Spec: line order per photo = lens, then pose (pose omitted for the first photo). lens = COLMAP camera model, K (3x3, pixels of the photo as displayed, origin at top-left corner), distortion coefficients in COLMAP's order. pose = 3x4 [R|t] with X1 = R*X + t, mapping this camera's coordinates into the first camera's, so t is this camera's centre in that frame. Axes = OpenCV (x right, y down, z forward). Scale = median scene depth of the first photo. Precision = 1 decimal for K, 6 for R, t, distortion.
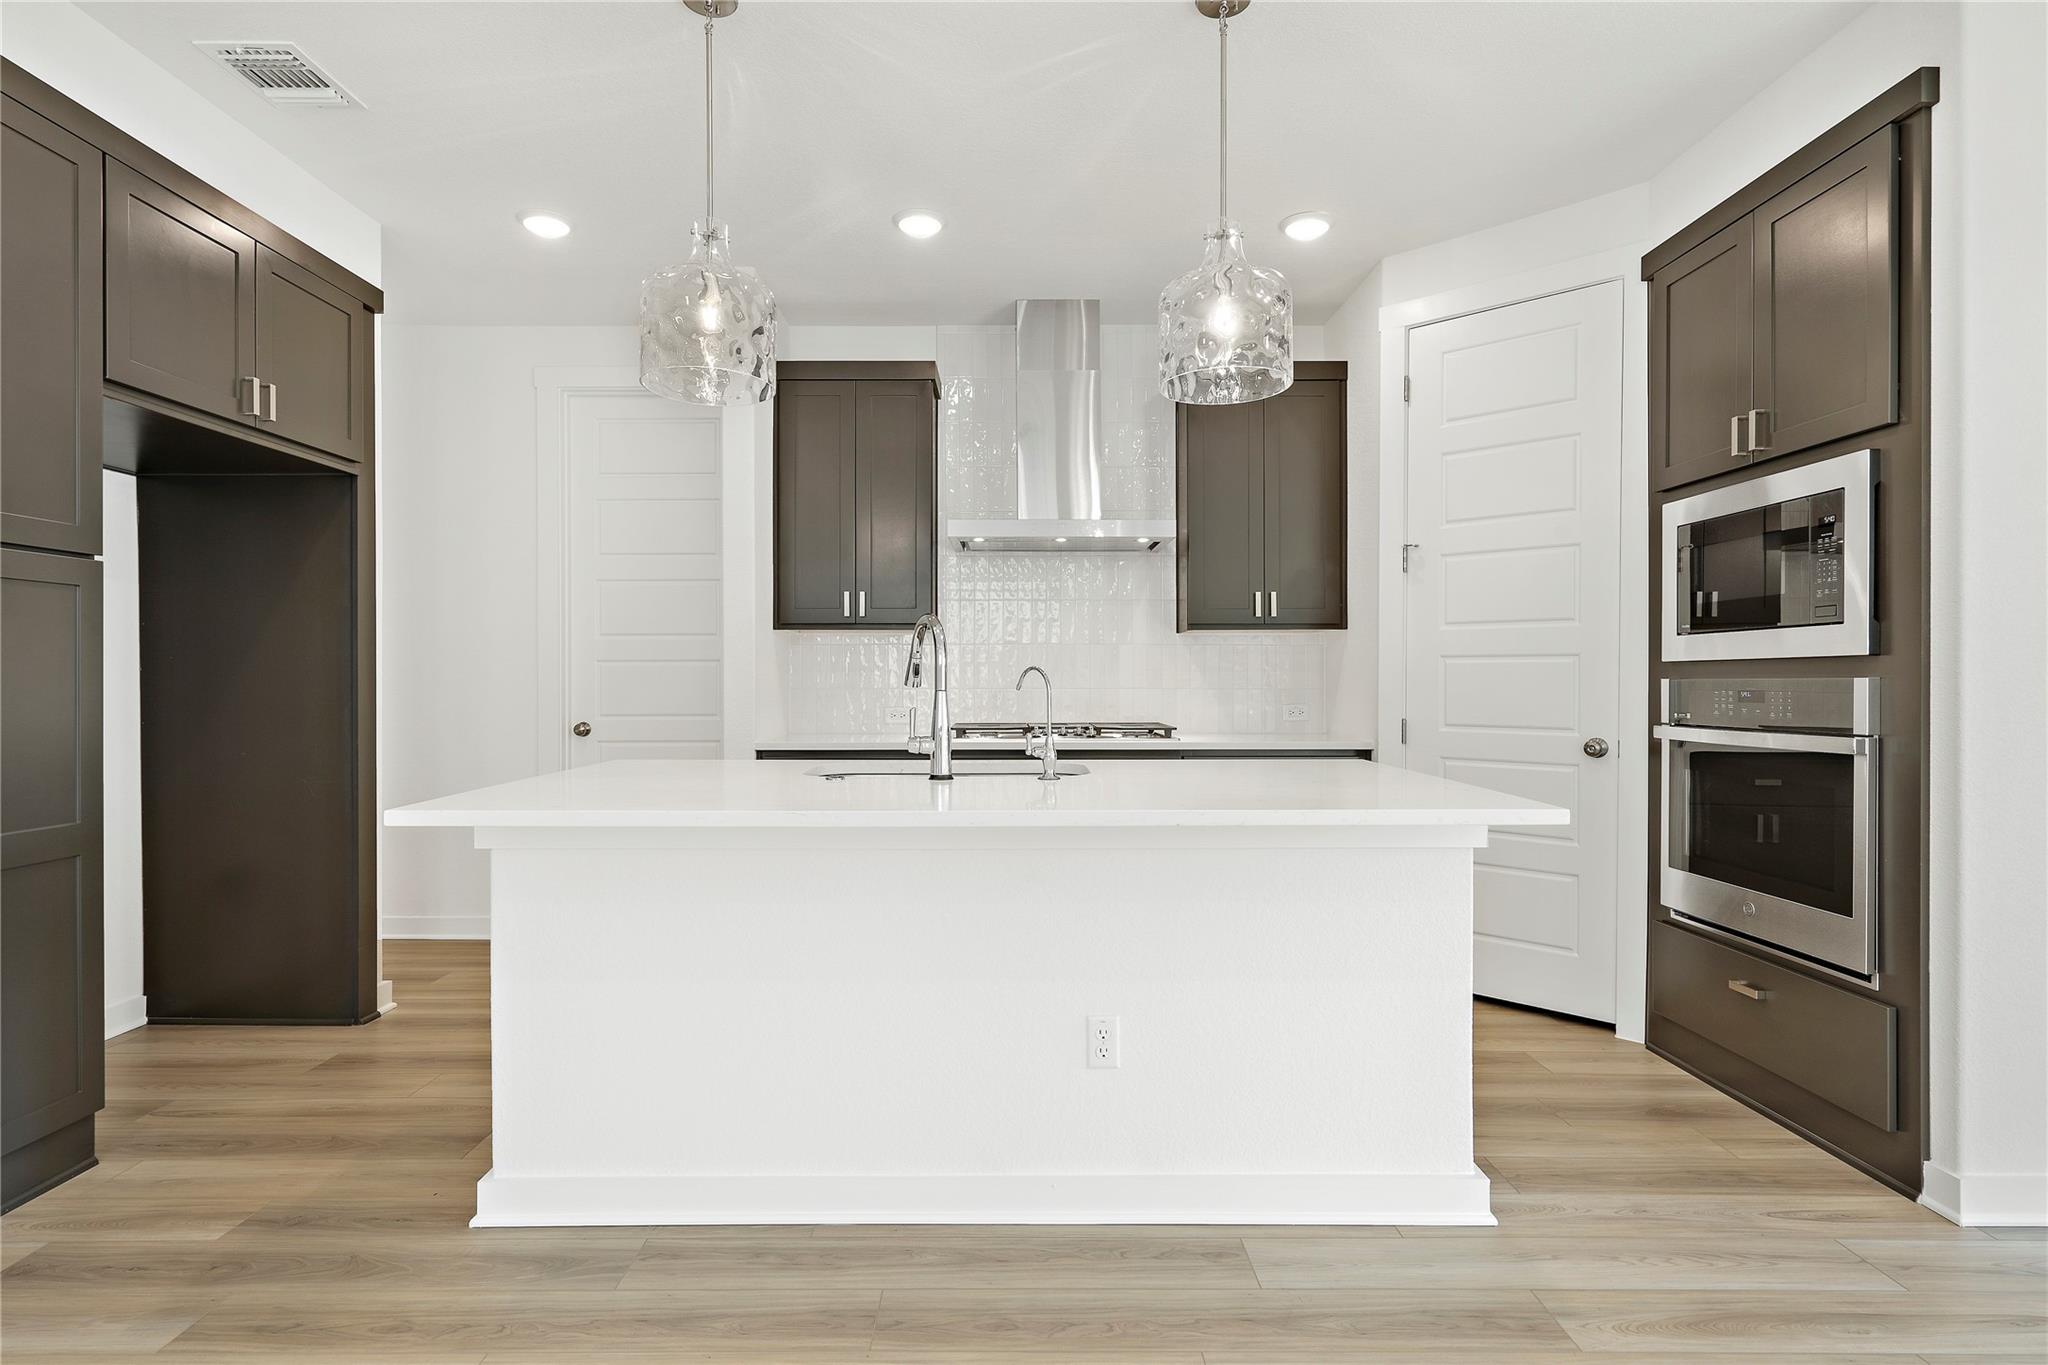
lens RADIAL K [[1050.4, 0, 1018.0], [0, 1050.4, 672.7], [0, 0, 1]] dist [0.004823, 0.000437]
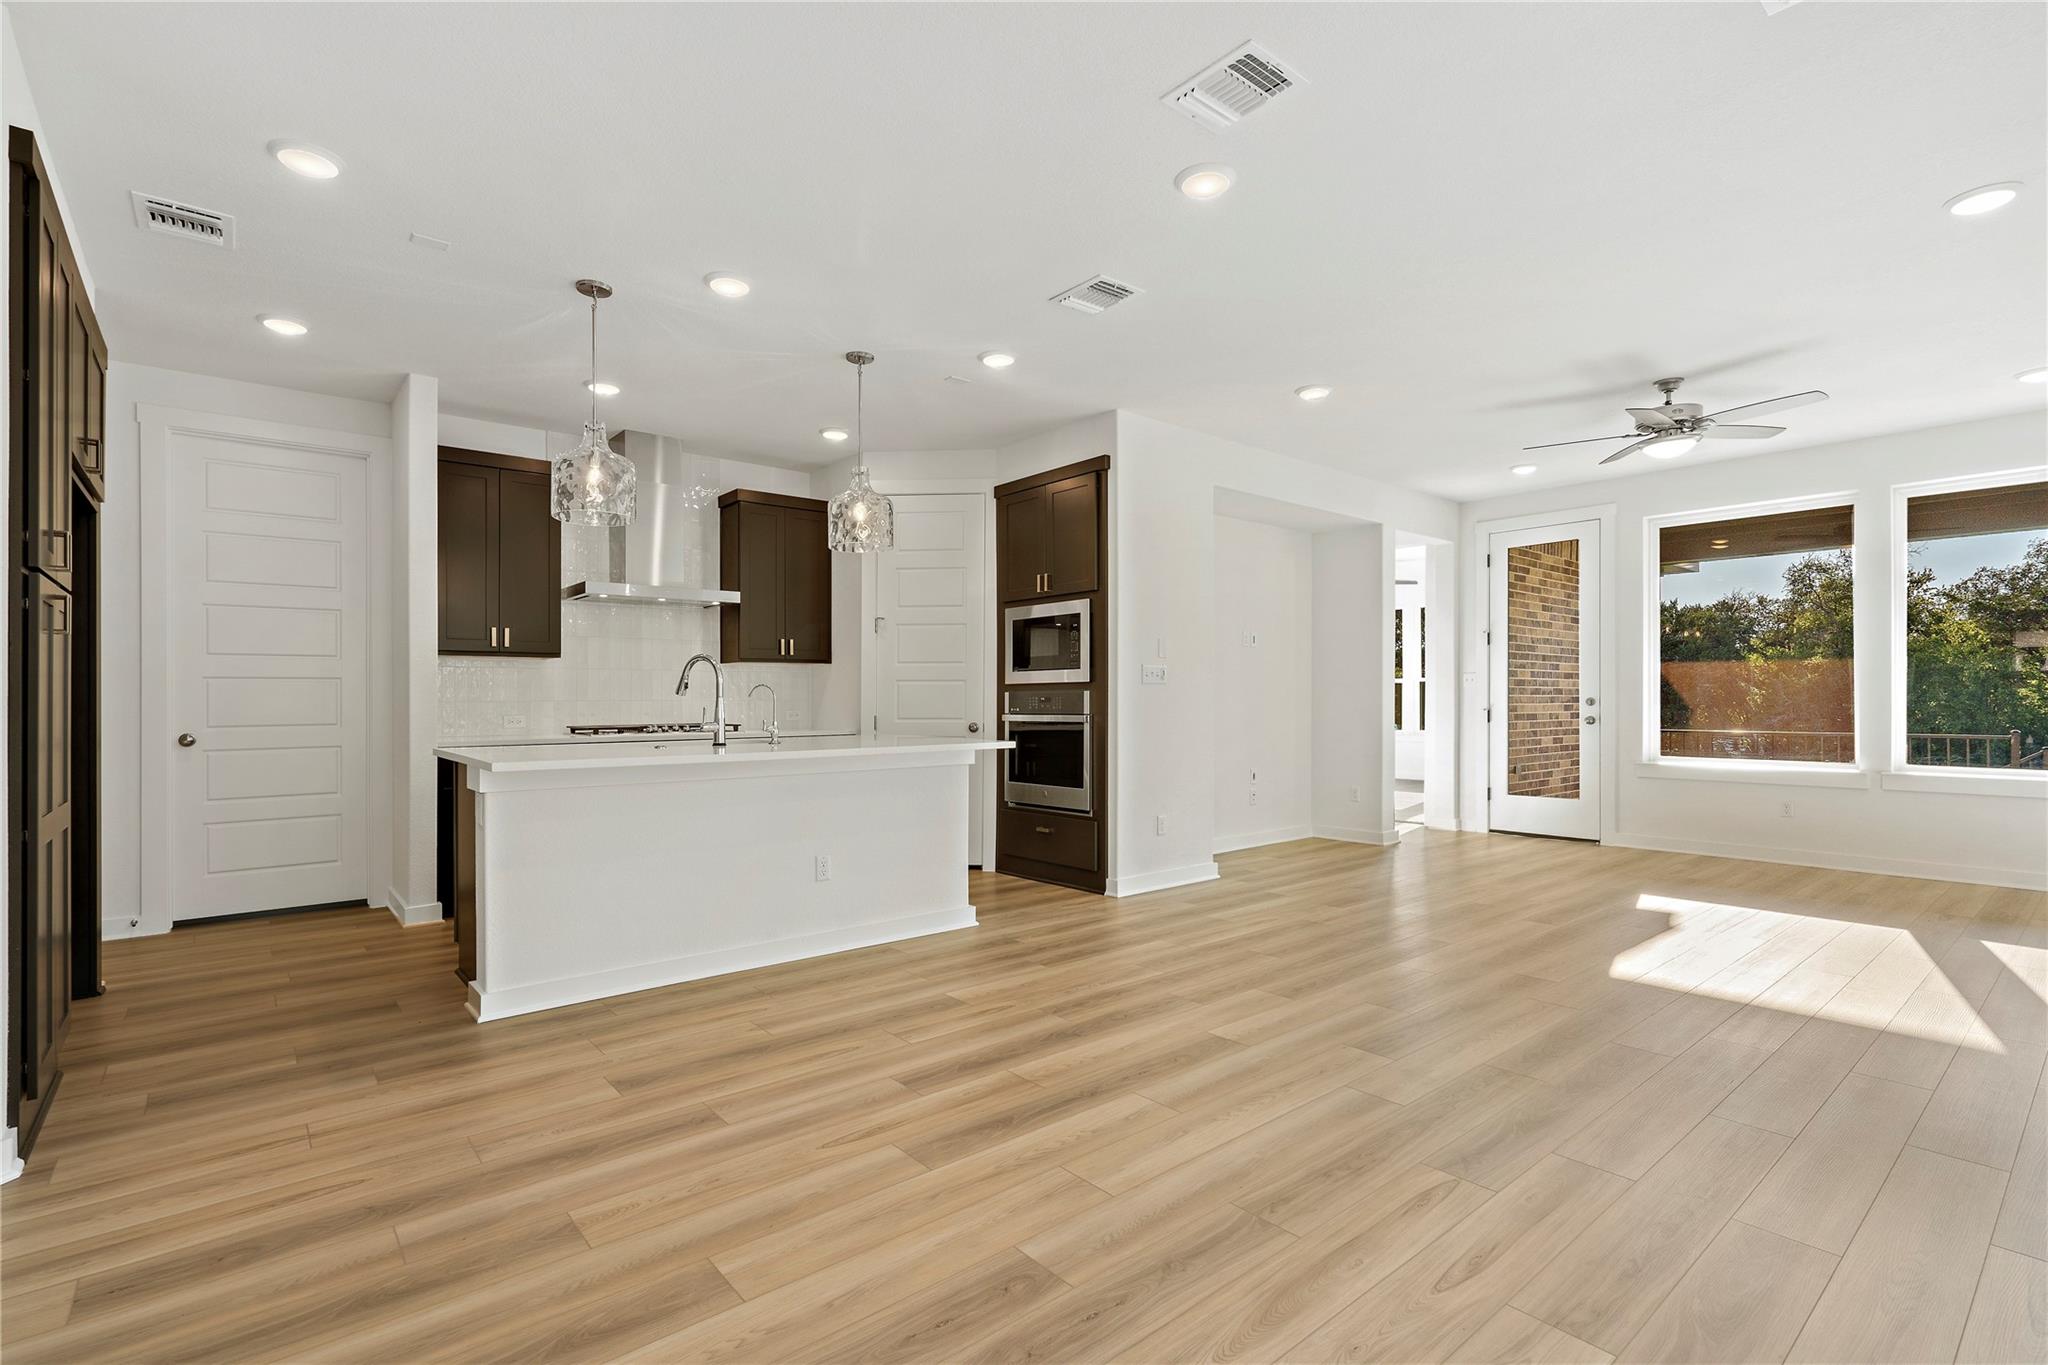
lens RADIAL K [[954.6, 0, 1024.4], [0, 954.6, 688.1], [0, 0, 1]] dist [0.000332, -0.000562]
pose [[0.767987, 0.004272, 0.640451, -0.614206], [0.000556, 0.999973, -0.007337, 0.012159], [-0.640465, 0.005991, 0.767964, -0.515249]]
